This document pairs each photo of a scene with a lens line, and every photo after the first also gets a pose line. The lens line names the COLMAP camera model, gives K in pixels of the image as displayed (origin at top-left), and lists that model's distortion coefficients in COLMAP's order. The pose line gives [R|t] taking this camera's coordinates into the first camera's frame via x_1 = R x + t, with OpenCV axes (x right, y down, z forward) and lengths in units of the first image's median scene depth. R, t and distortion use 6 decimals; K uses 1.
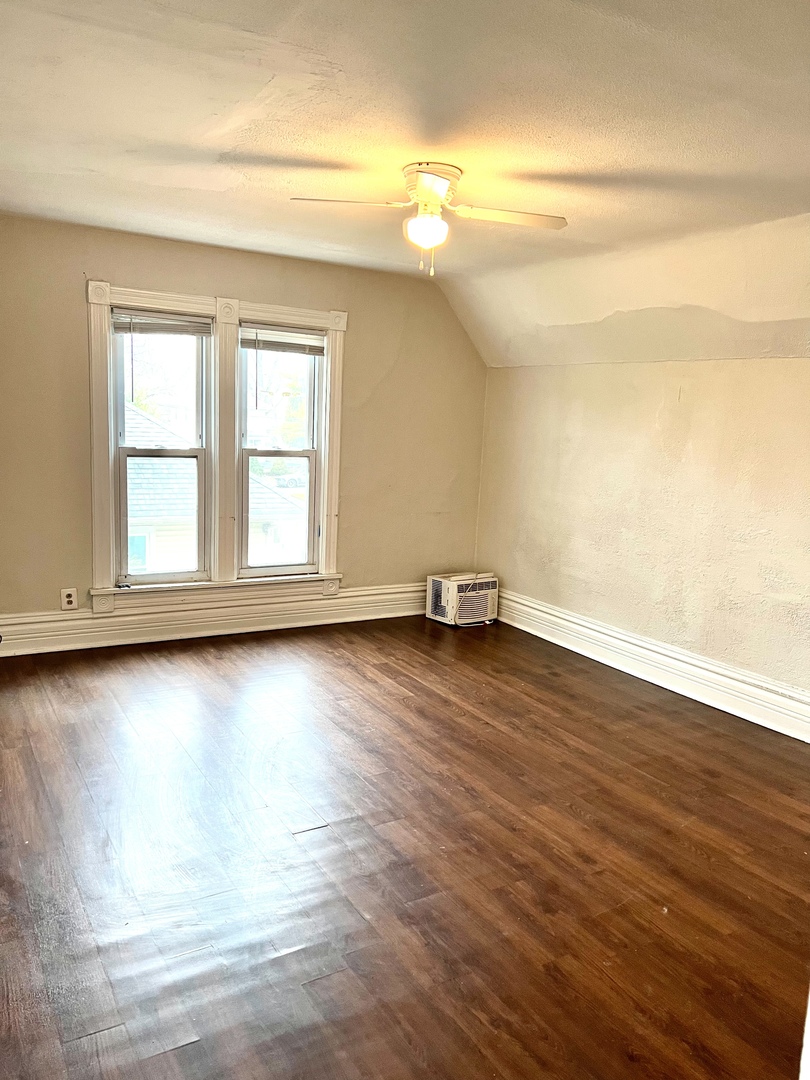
lens RADIAL K [[798.2, 0, 422.2], [0, 798.2, 542.8], [0, 0, 1]] dist [-0.001739, -0.009084]
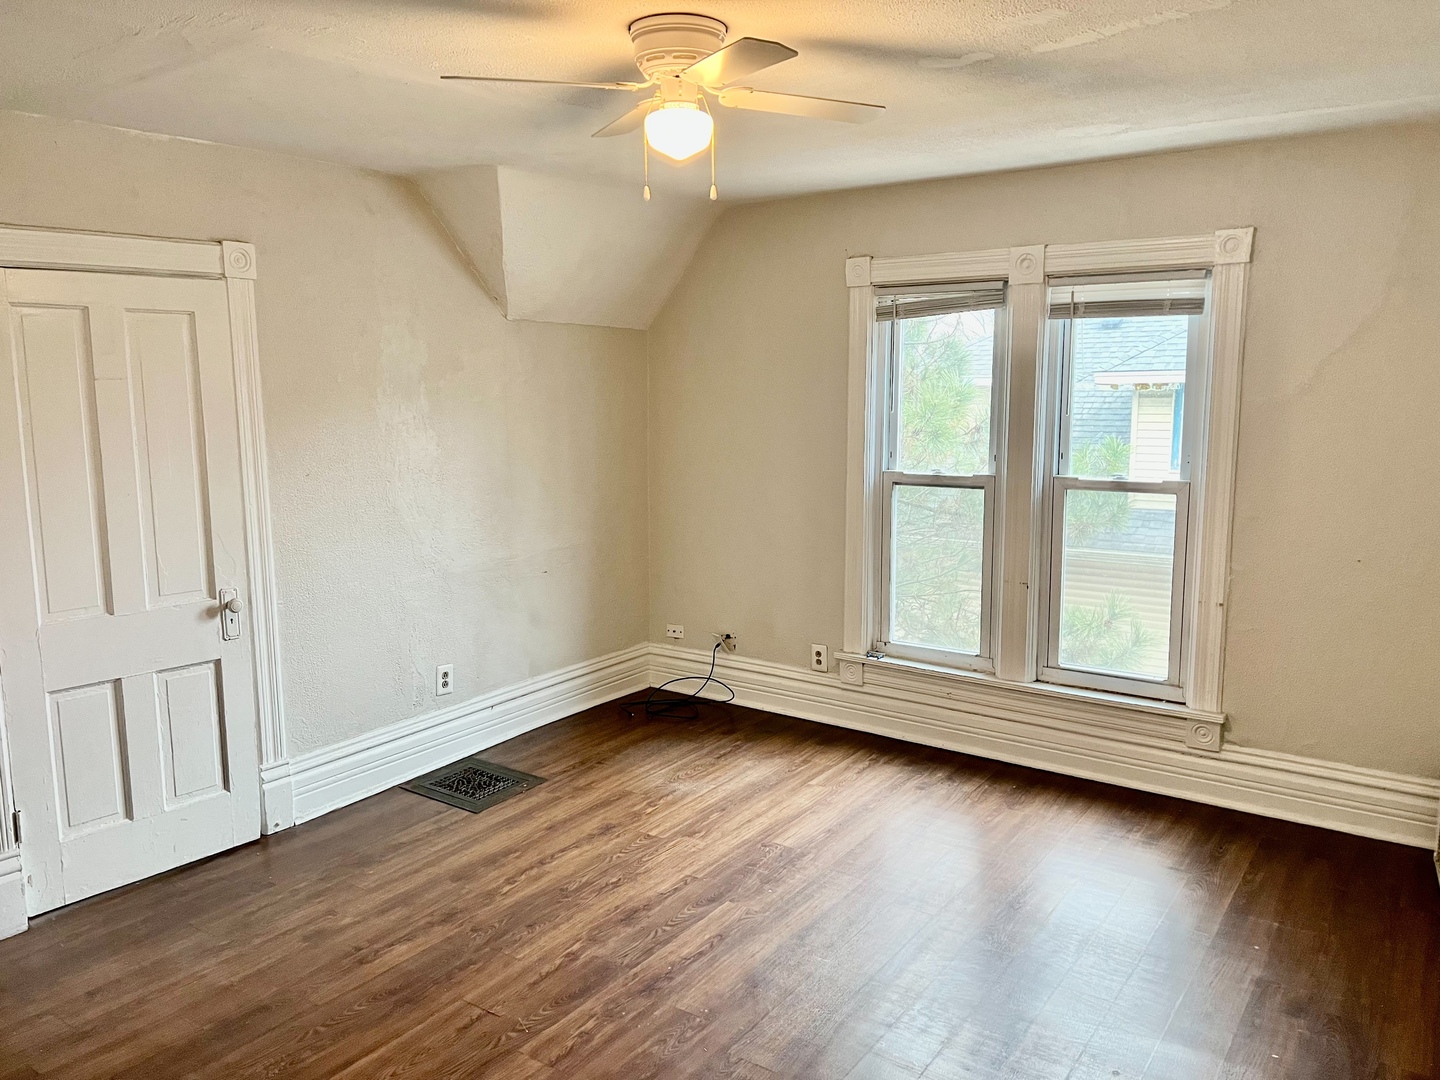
lens RADIAL K [[1064.3, 0, 717.1], [0, 1064.3, 536.2], [0, 0, 1]] dist [-0.001739, -0.009084]
pose [[0.384522, 0.078810, -0.919745, 0.472581], [-0.121278, 0.992026, 0.034301, -0.072311], [0.915114, 0.098355, 0.391014, 0.457664]]
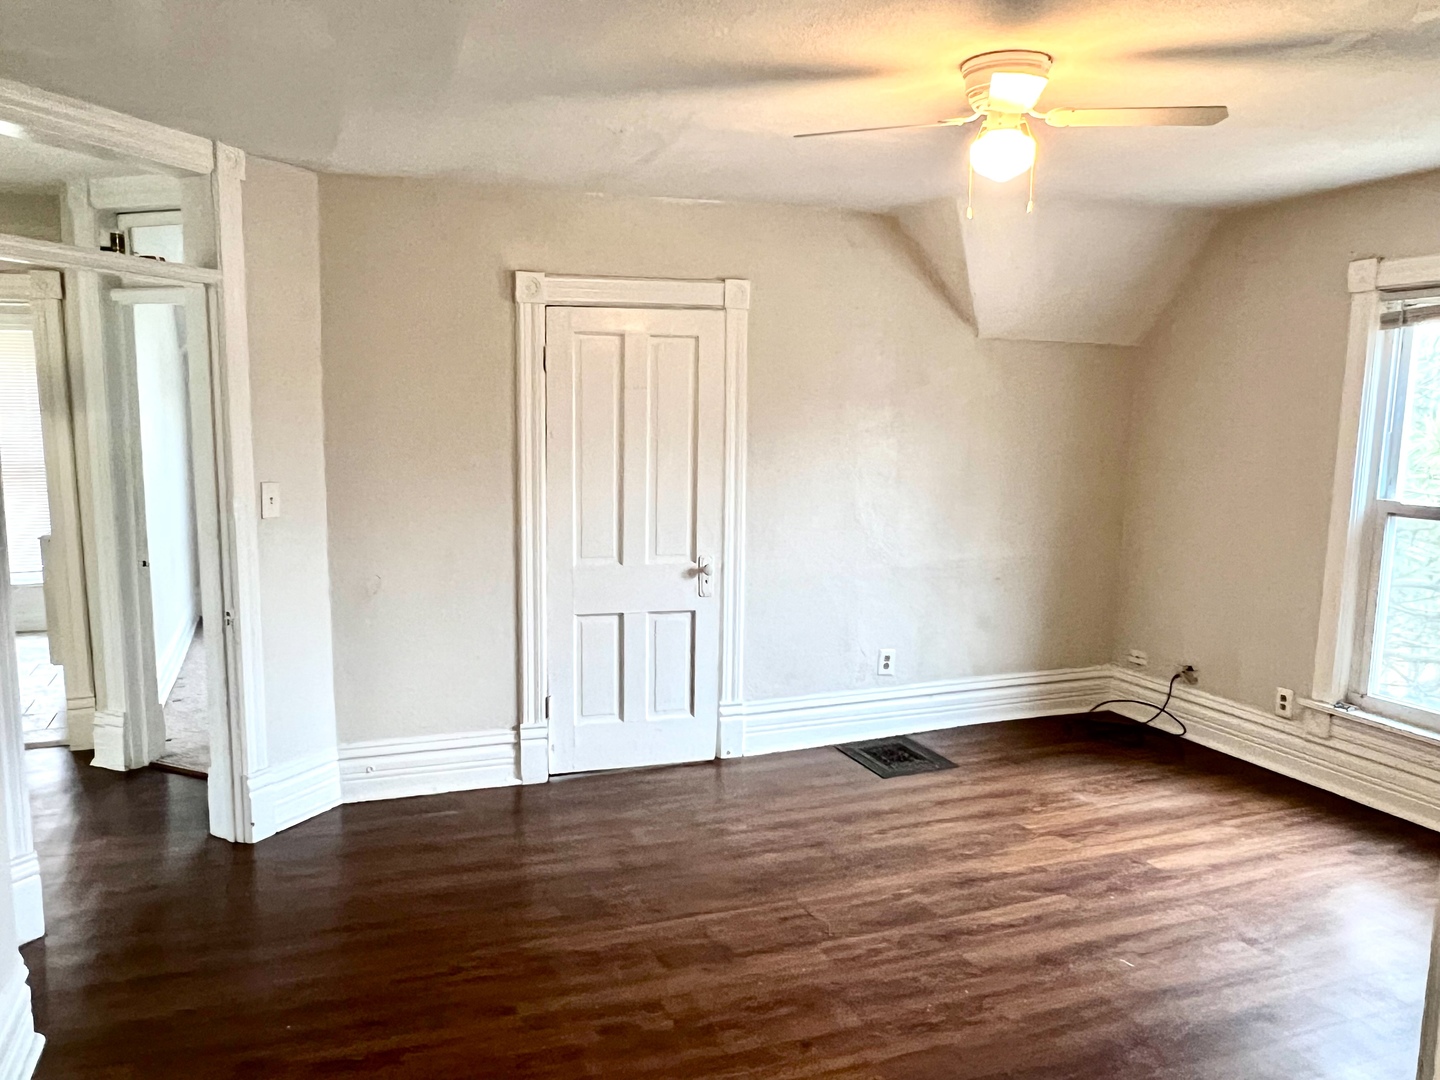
lens RADIAL K [[1070.1, 0, 694.4], [0, 1070.1, 575.0], [0, 0, 1]] dist [-0.005431, -0.004162]
pose [[-0.206783, 0.086542, -0.974552, 0.588223], [-0.175531, 0.976637, 0.123972, -0.067391], [0.962512, 0.196699, -0.186761, 0.615072]]
